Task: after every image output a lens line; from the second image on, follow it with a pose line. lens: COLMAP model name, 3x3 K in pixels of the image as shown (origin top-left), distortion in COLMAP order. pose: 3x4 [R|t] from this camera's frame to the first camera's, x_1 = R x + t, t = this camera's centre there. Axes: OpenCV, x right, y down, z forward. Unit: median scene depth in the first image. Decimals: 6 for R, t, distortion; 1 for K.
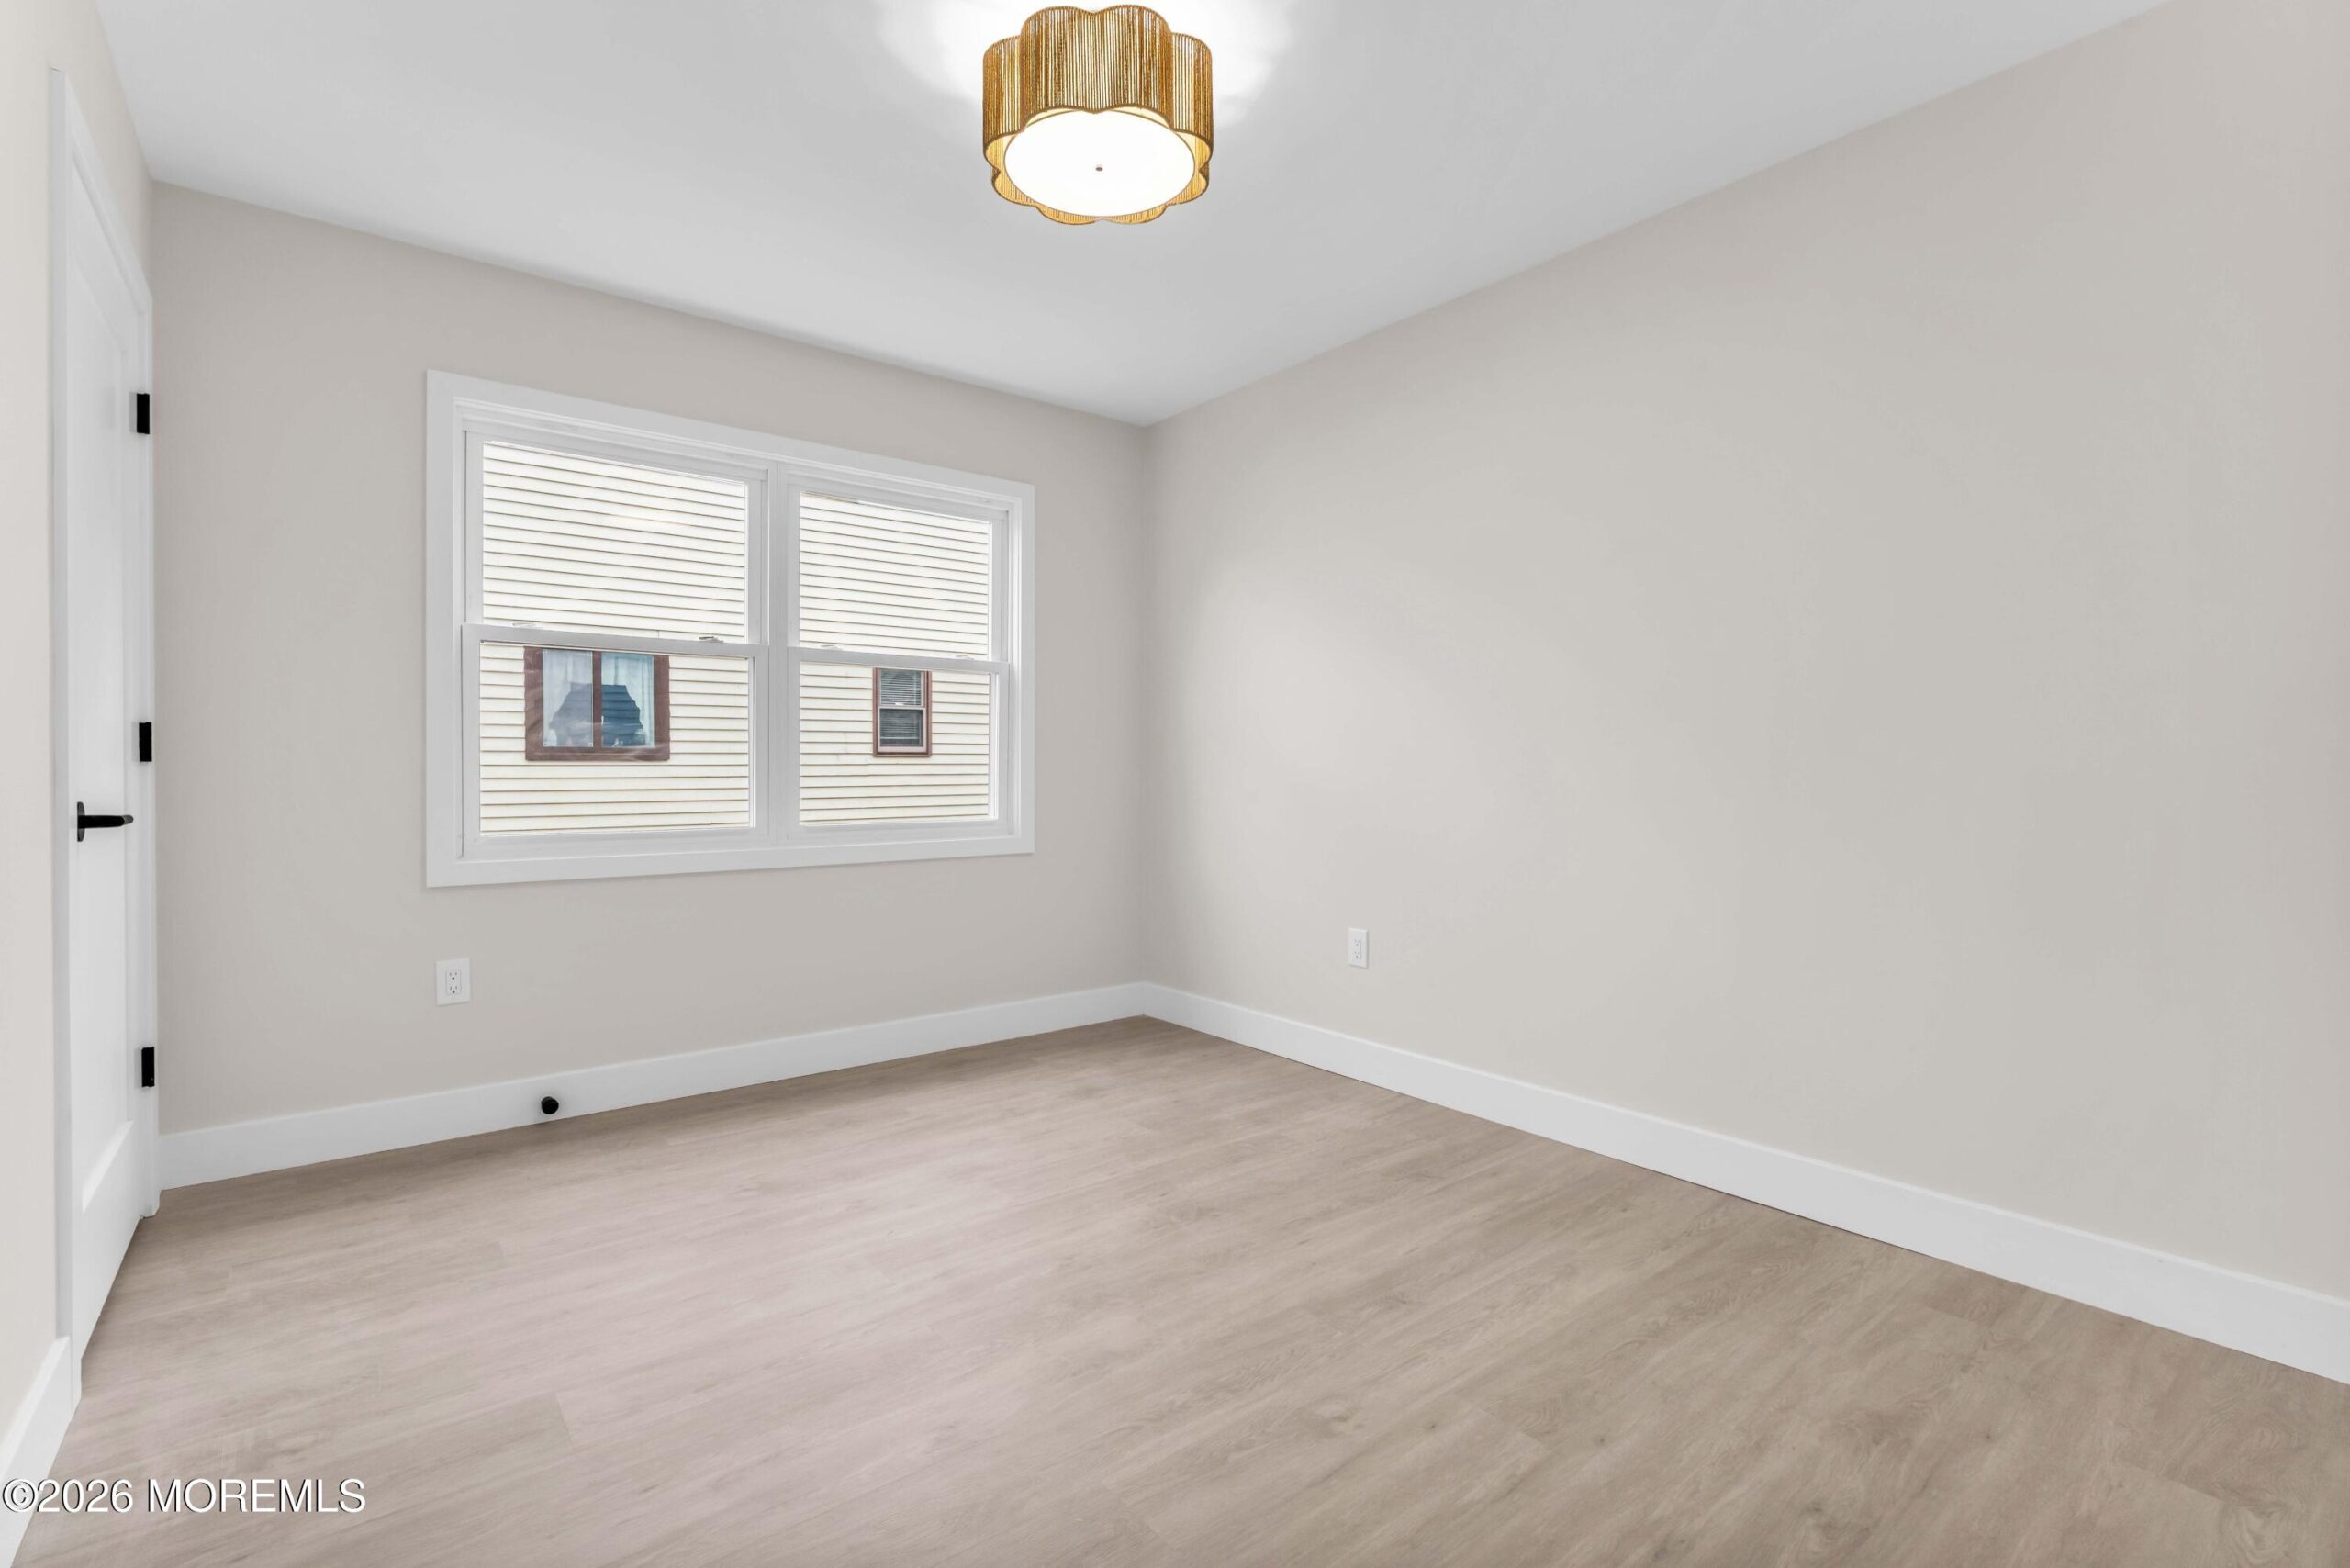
lens RADIAL K [[1123.5, 0, 1175.5], [0, 1123.5, 776.8], [0, 0, 1]] dist [0.000281, 0.000206]
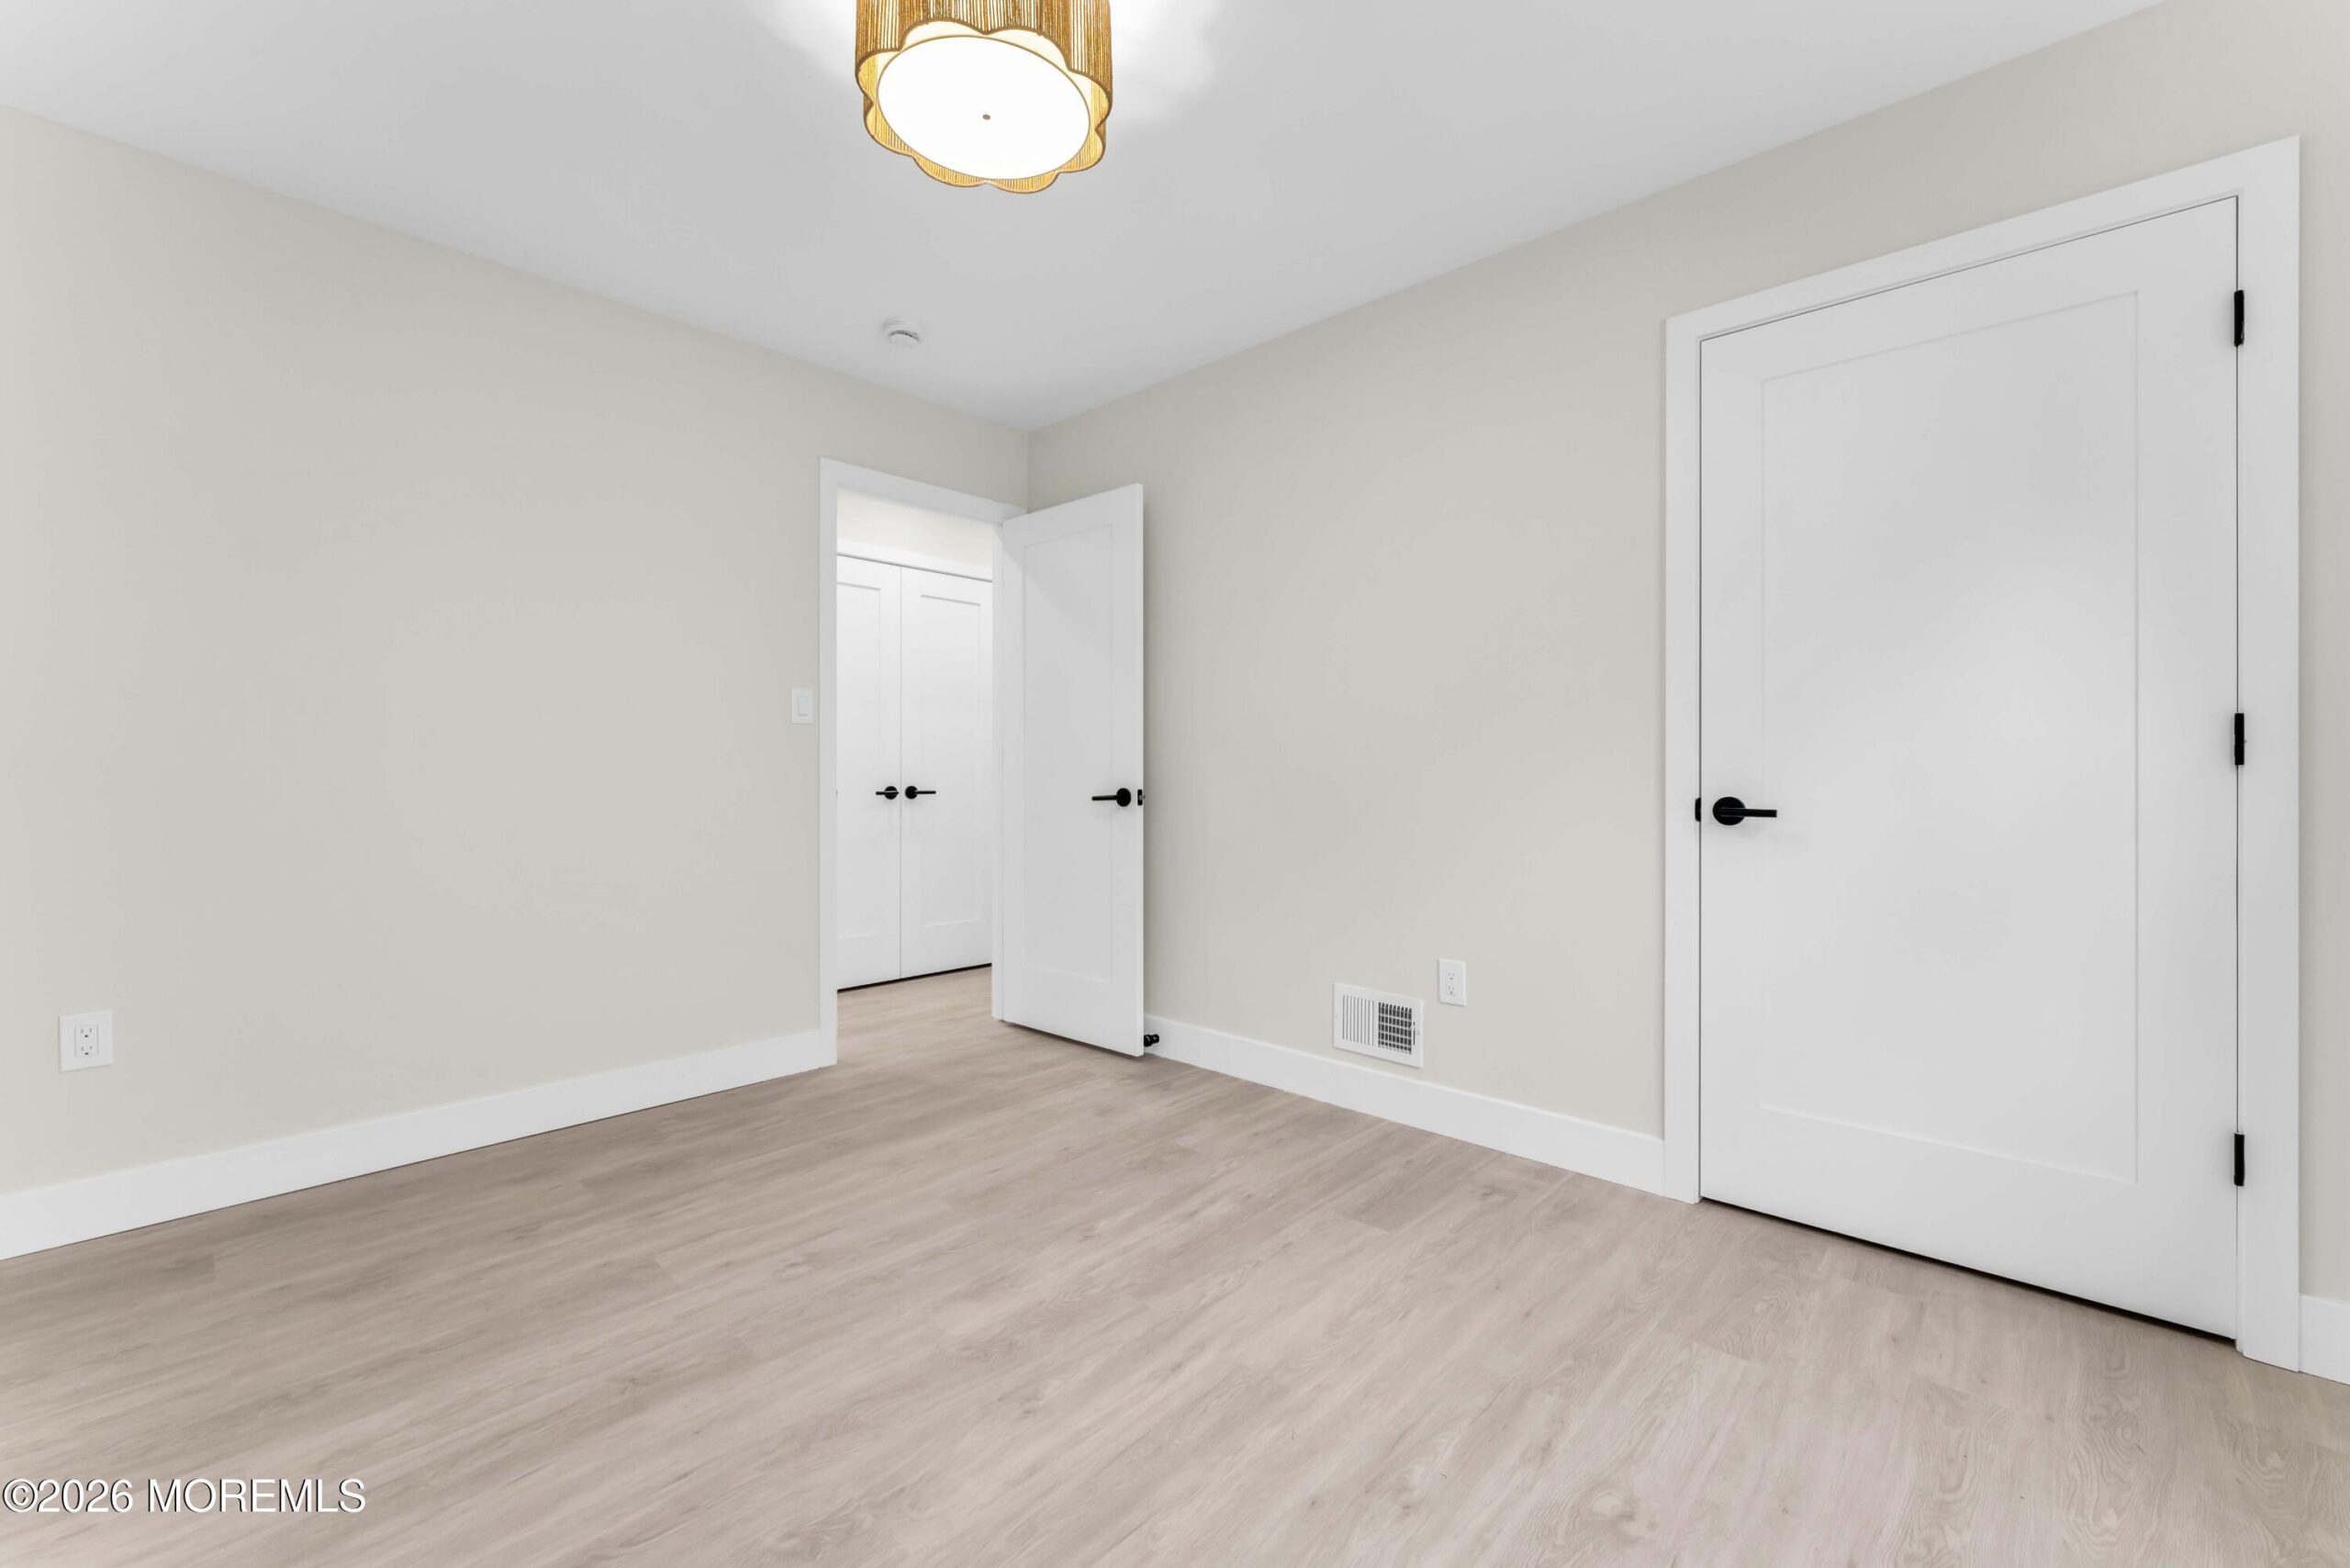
lens RADIAL K [[1123.5, 0, 1174.2], [0, 1123.5, 777.1], [0, 0, 1]] dist [0.000281, 0.000206]
pose [[-0.992569, 0.000209, -0.121681, -0.120132], [-0.001427, 0.999910, 0.013366, -0.015792], [0.121673, 0.013440, -0.992479, 2.107018]]
